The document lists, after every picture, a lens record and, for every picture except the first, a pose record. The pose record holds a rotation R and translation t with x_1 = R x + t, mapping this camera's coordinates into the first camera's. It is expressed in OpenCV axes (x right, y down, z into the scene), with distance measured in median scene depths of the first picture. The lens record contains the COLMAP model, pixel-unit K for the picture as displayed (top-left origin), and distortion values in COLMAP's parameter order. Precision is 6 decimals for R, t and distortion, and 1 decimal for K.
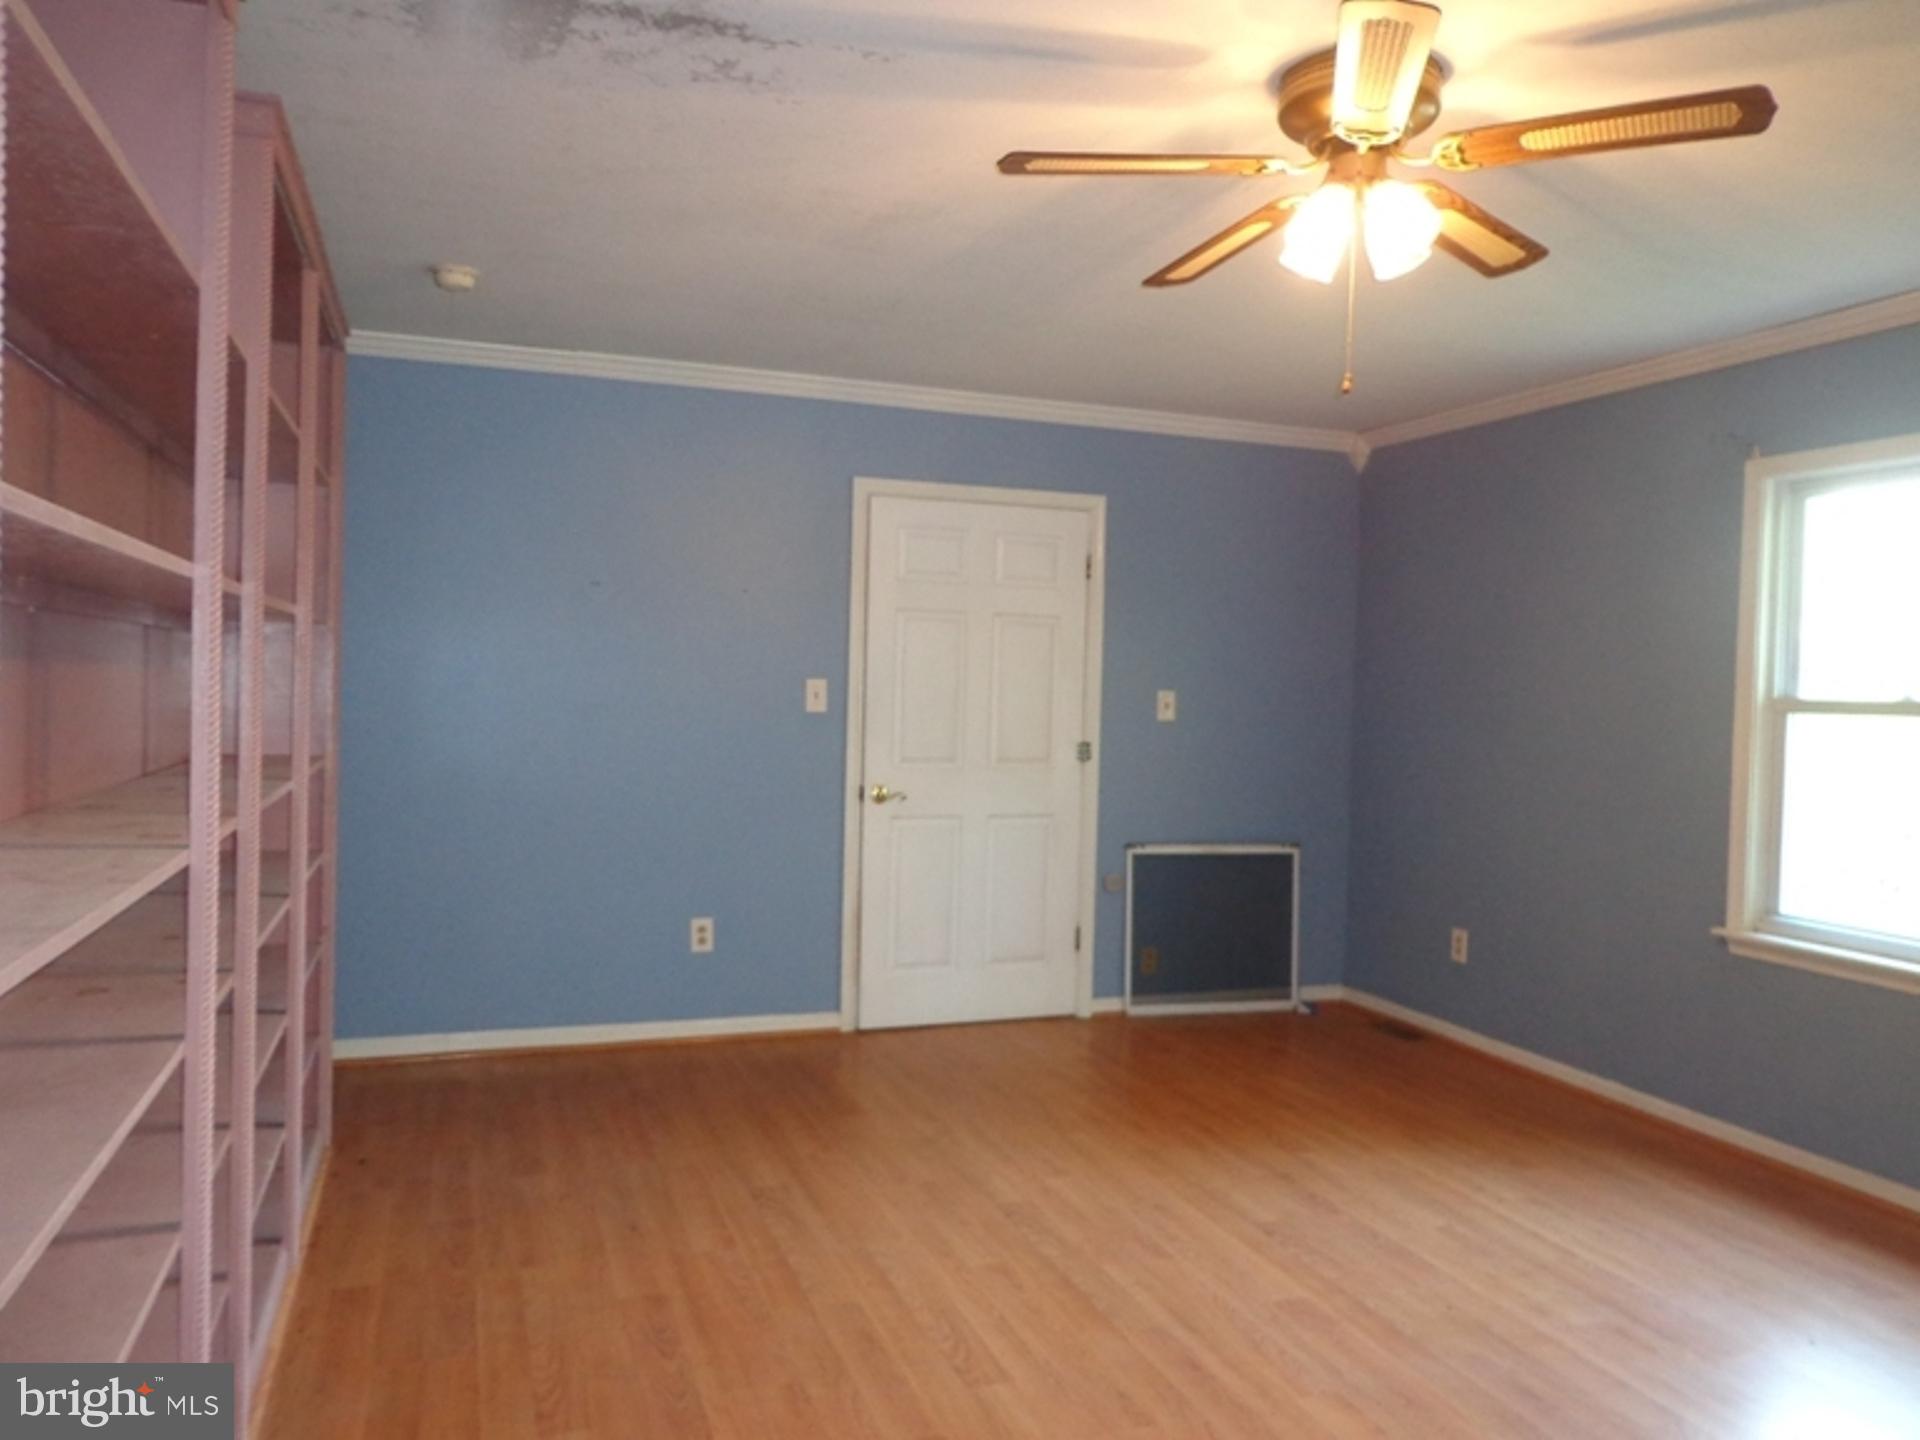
lens RADIAL K [[1411.3, 0, 954.0], [0, 1411.3, 718.9], [0, 0, 1]] dist [-0.002816, 0.005171]
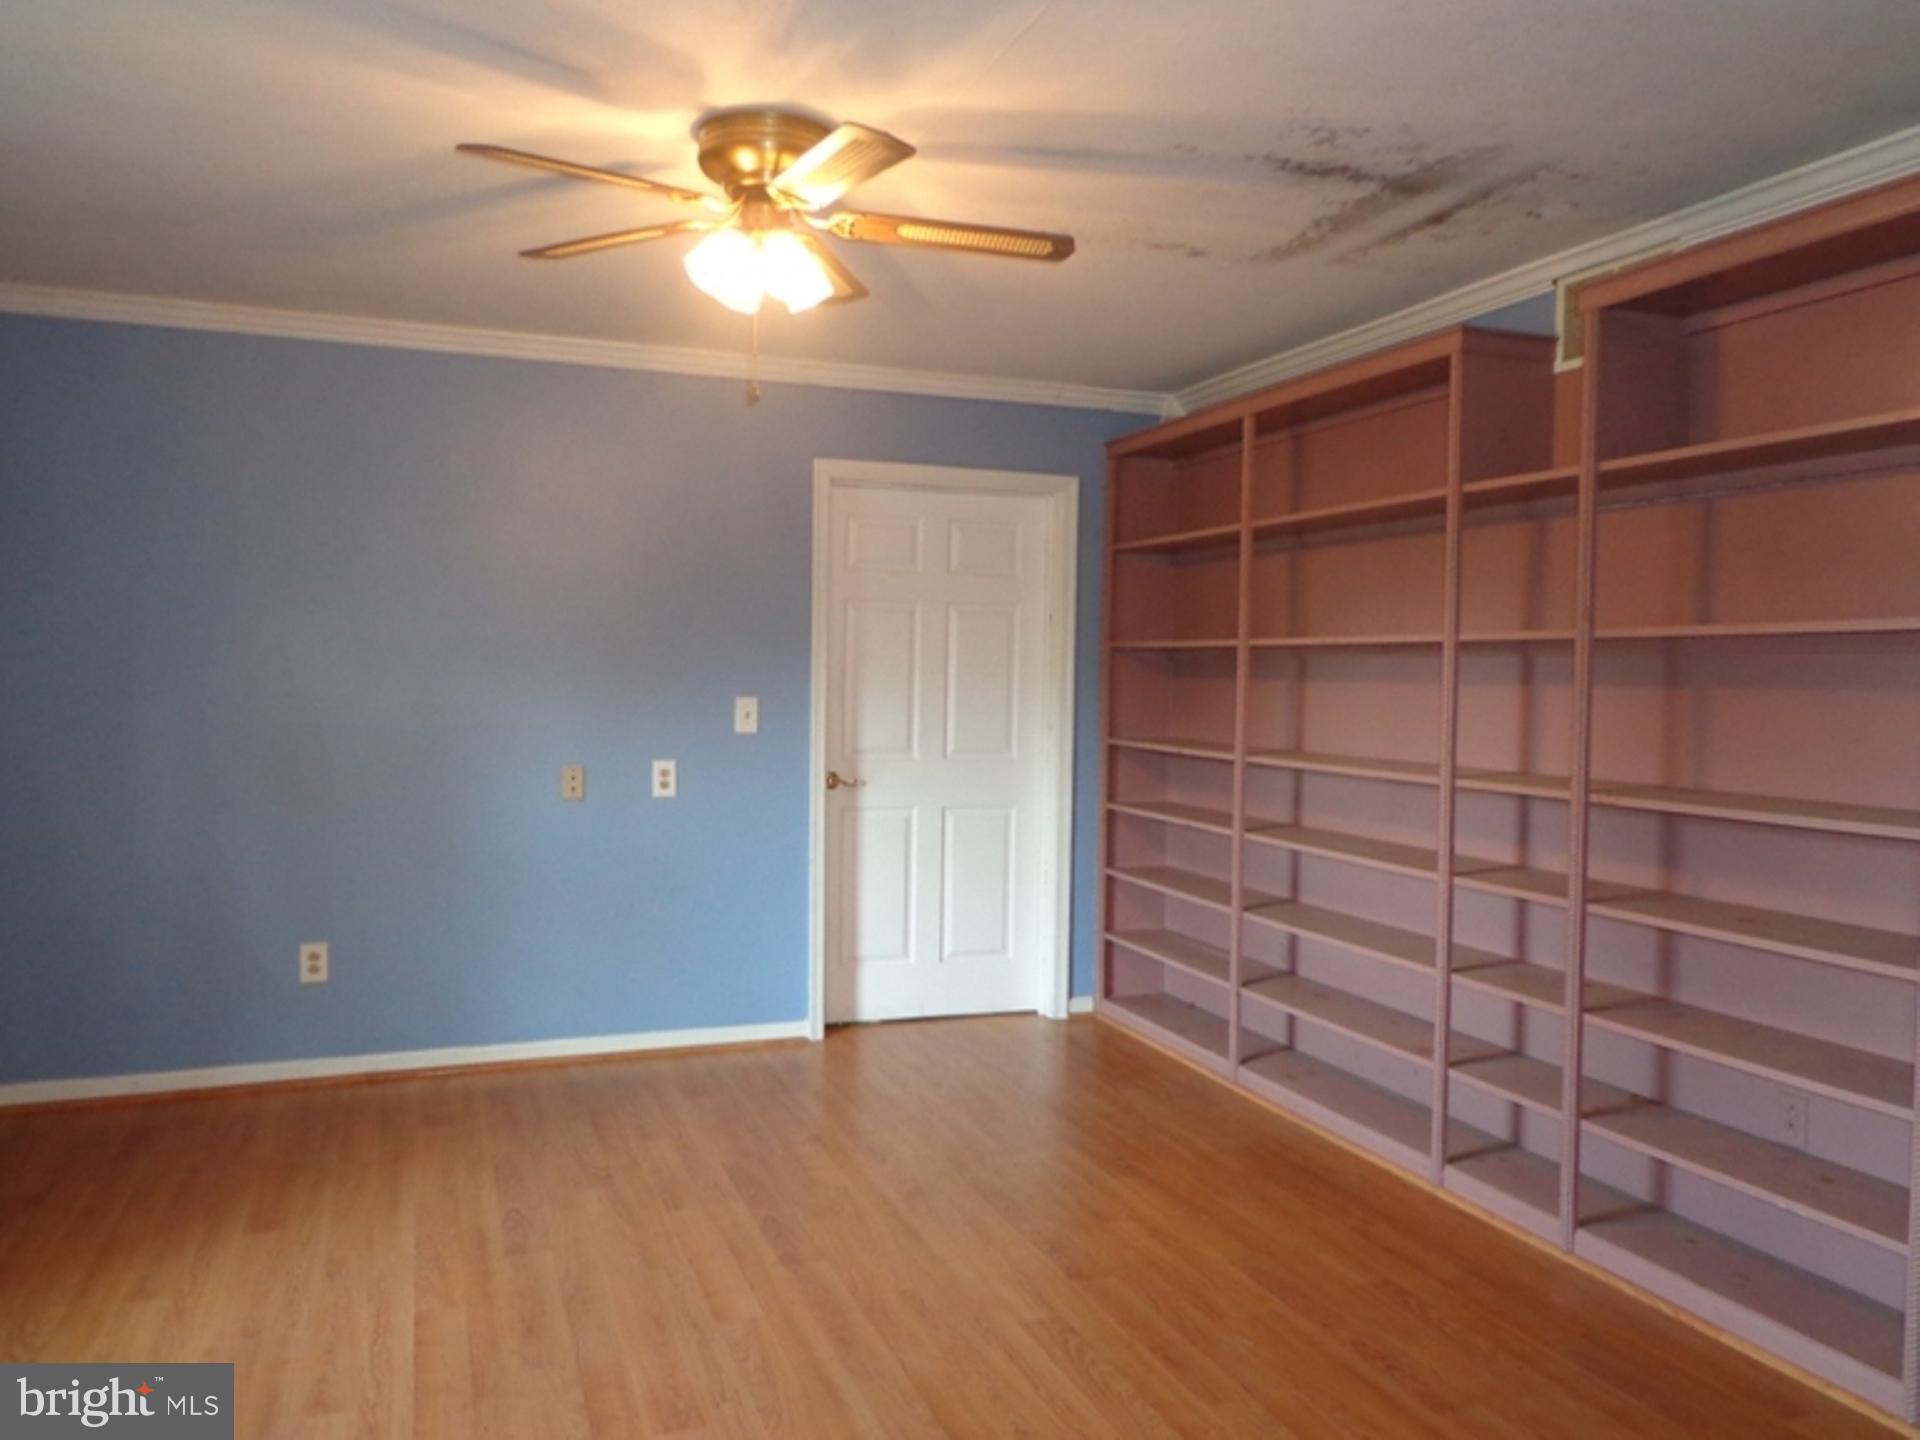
lens RADIAL K [[1411.3, 0, 955.2], [0, 1411.3, 719.2], [0, 0, 1]] dist [-0.002816, 0.005171]
pose [[-0.998854, -0.040817, -0.025008, 0.130951], [-0.042197, 0.997461, 0.057359, -0.048282], [0.022603, 0.058348, -0.998040, 1.955507]]
